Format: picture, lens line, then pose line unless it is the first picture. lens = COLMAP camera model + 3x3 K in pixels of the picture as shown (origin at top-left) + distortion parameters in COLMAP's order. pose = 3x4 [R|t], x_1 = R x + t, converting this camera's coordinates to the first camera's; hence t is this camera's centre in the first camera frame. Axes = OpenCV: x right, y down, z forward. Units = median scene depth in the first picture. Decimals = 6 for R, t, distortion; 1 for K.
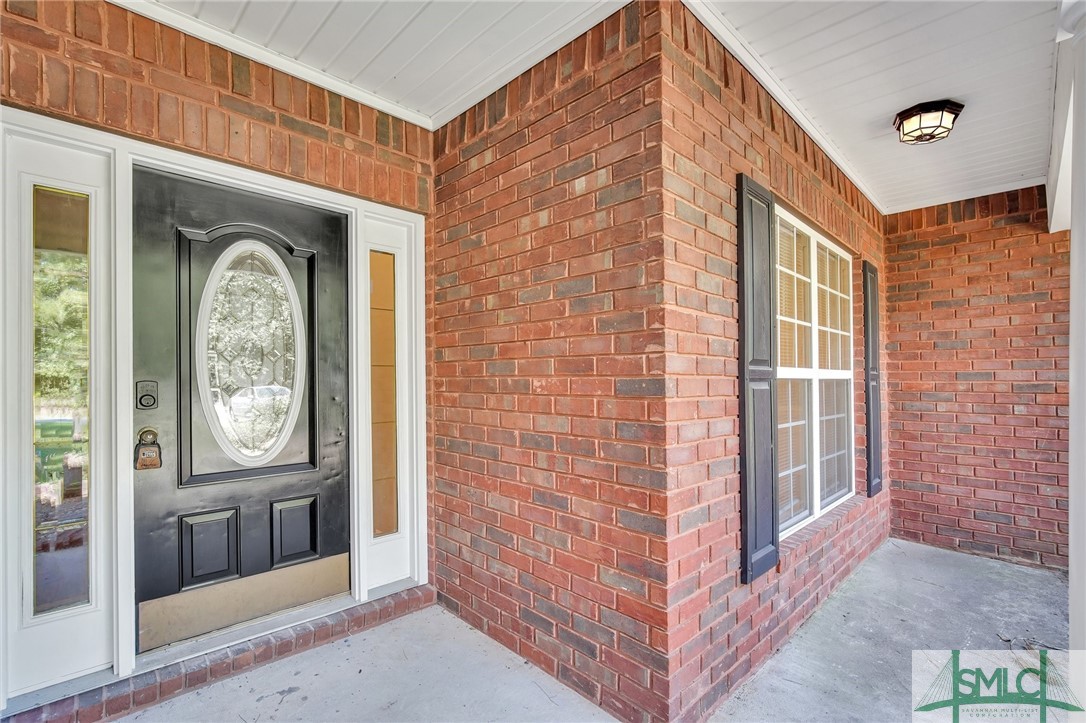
lens RADIAL K [[491.8, 0, 543.0], [0, 491.8, 374.9], [0, 0, 1]] dist [-0.014594, 0.004673]
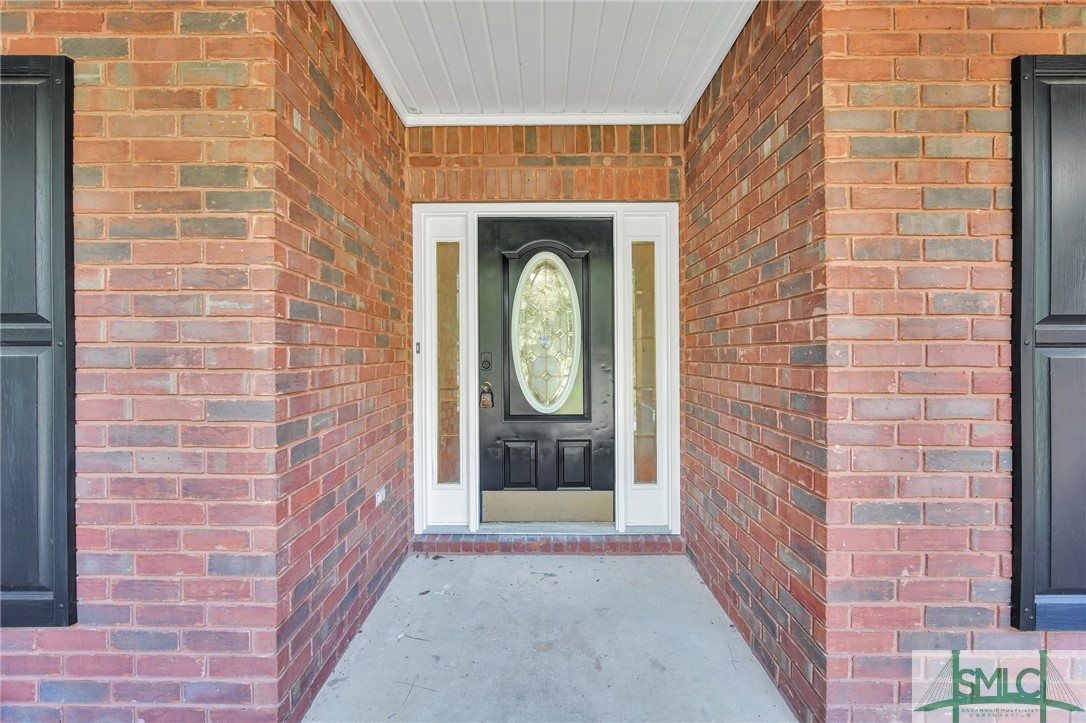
lens RADIAL K [[485.9, 0, 539.5], [0, 485.9, 351.4], [0, 0, 1]] dist [-0.012797, 0.000272]
pose [[0.706615, -0.008437, -0.707548, 0.401545], [0.010172, 0.999947, -0.001766, 0.012674], [0.707525, -0.005949, 0.706663, 0.006652]]
